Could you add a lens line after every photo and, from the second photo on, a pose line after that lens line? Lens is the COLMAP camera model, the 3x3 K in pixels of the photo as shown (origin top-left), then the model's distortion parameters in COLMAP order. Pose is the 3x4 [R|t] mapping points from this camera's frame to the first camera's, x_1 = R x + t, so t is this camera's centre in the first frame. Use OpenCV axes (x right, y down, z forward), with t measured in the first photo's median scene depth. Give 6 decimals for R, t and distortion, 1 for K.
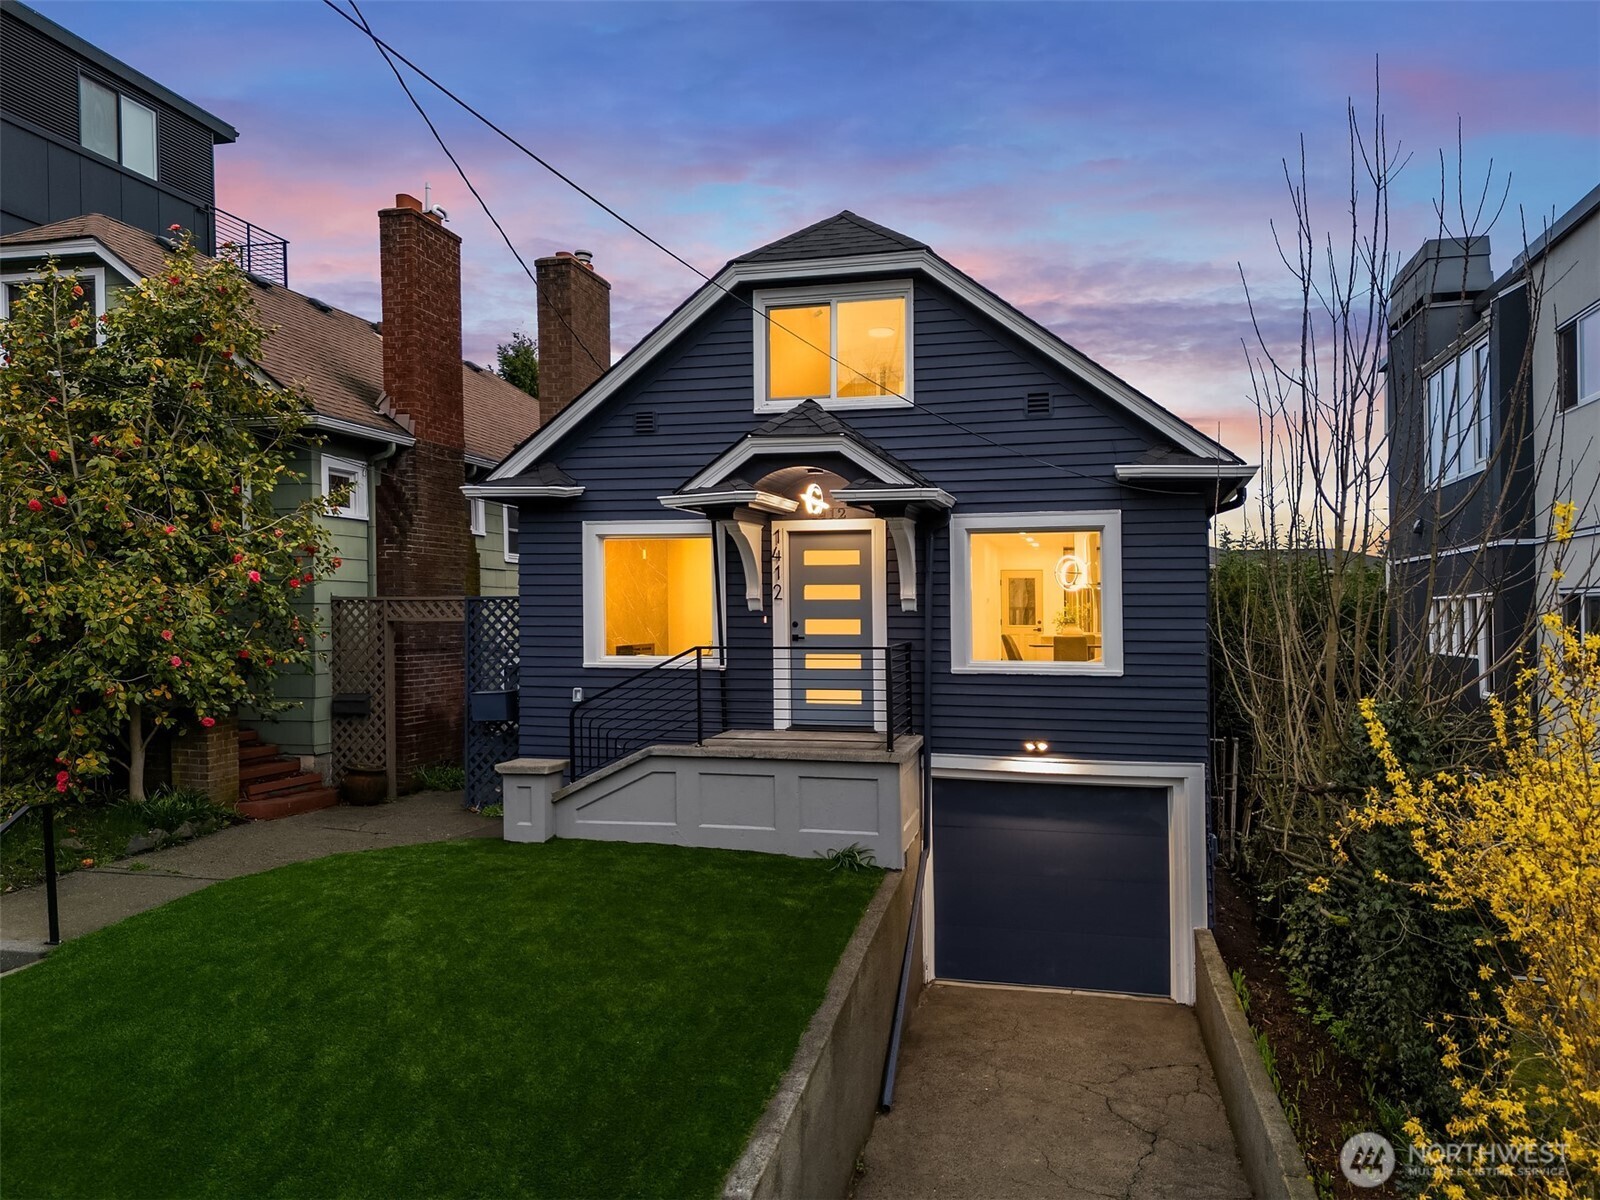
lens RADIAL K [[1226.0, 0, 795.9], [0, 1226.0, 595.3], [0, 0, 1]] dist [0.027282, -0.037993]
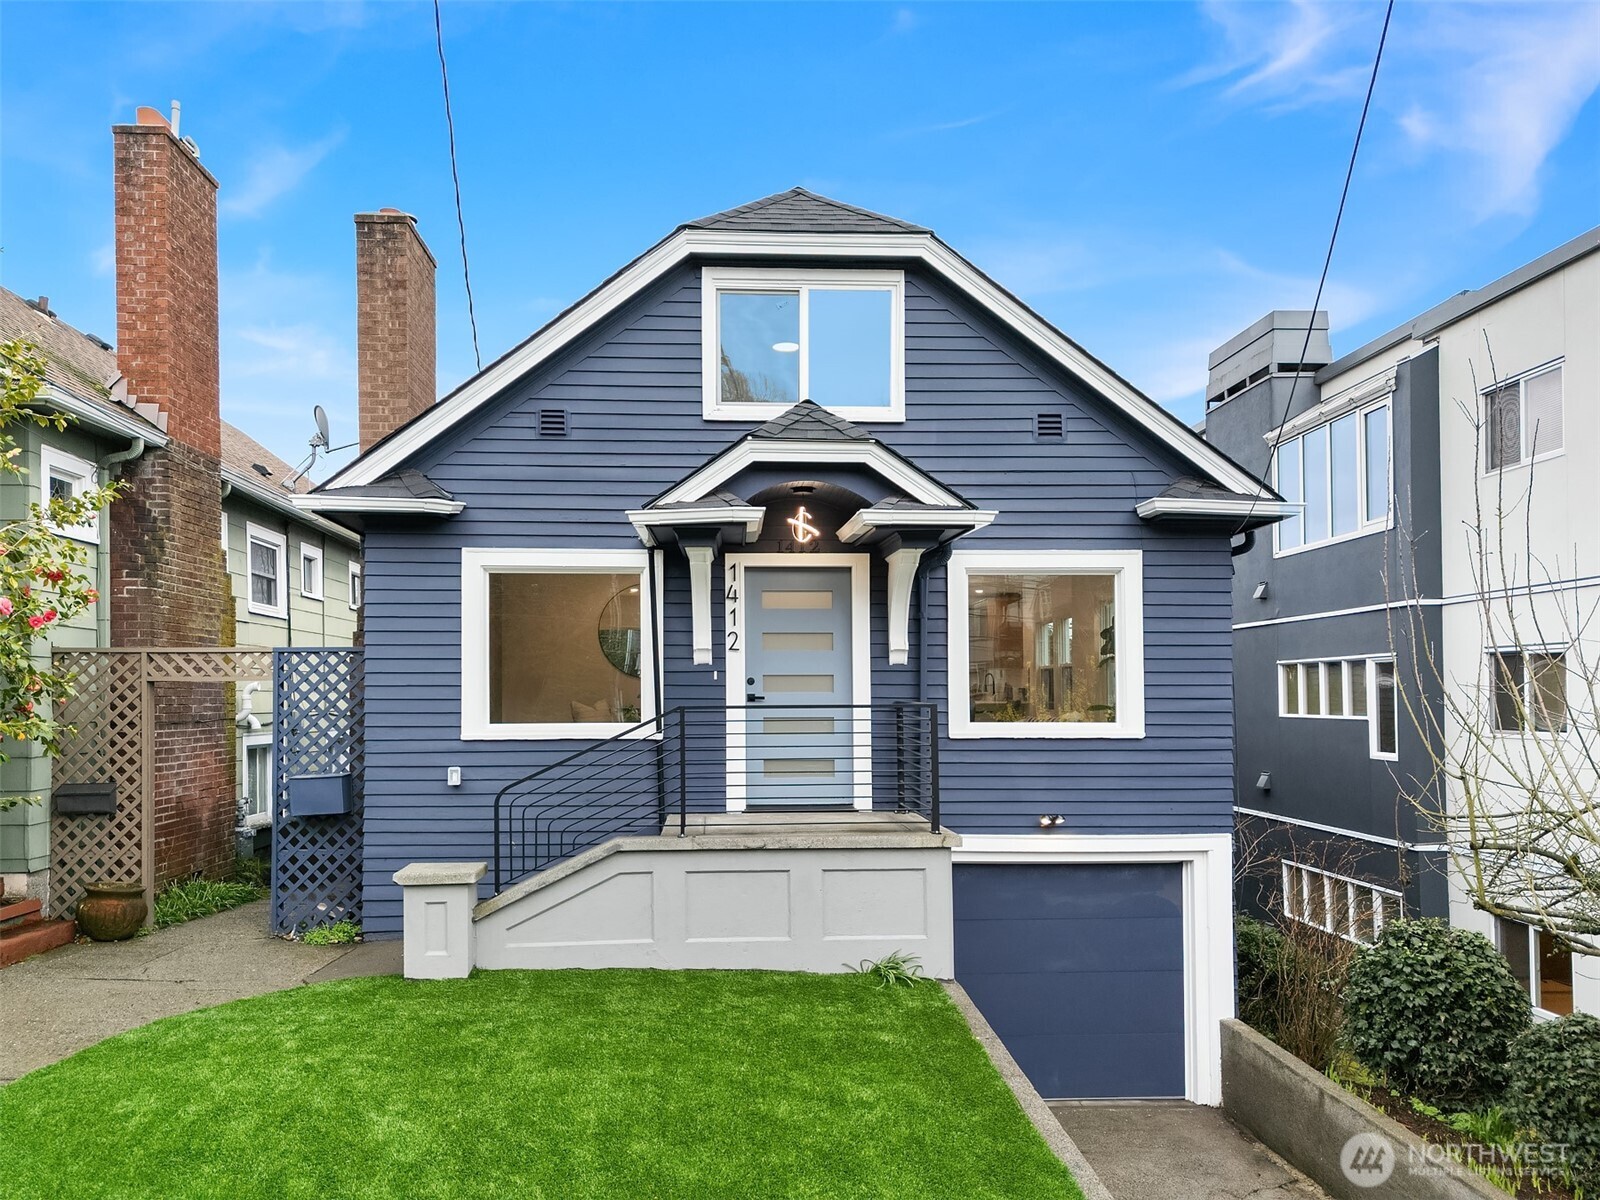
lens RADIAL K [[1226.0, 0, 789.5], [0, 1226.0, 642.8], [0, 0, 1]] dist [0.027282, -0.037993]
pose [[0.949080, 0.012959, 0.314768, -0.239067], [-0.001586, 0.999338, -0.036359, 0.028899], [-0.315030, 0.034009, 0.948472, 0.236290]]
